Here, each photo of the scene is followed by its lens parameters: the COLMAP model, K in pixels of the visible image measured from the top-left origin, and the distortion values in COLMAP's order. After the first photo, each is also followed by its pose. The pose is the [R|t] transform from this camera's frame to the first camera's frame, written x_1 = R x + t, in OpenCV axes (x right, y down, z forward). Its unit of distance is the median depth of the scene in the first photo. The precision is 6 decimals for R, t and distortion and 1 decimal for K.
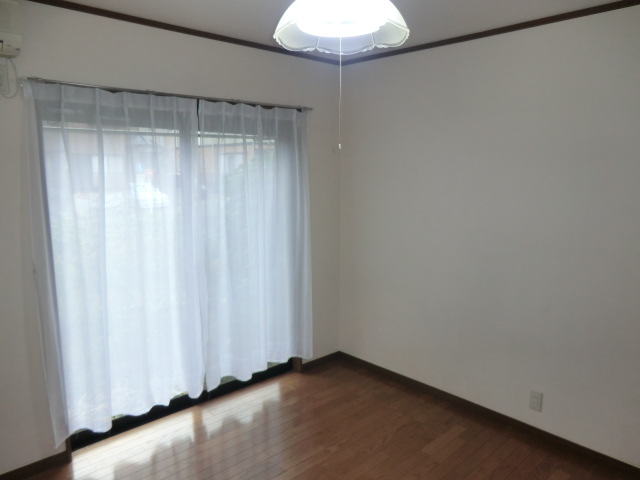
lens RADIAL K [[475.2, 0, 319.6], [0, 475.2, 239.3], [0, 0, 1]] dist [-0.014168, -0.007159]
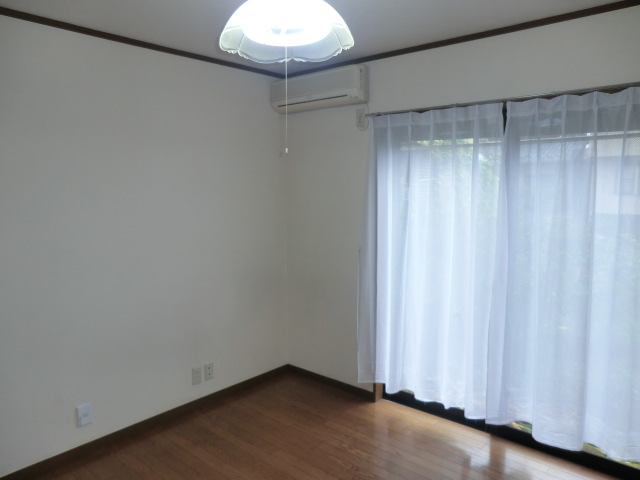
lens RADIAL K [[475.2, 0, 321.5], [0, 475.2, 238.2], [0, 0, 1]] dist [-0.014168, -0.007159]
pose [[0.104826, 0.109459, -0.988448, 0.729091], [-0.148540, 0.984498, 0.093269, -0.079171], [0.983335, 0.137047, 0.119460, 0.663053]]
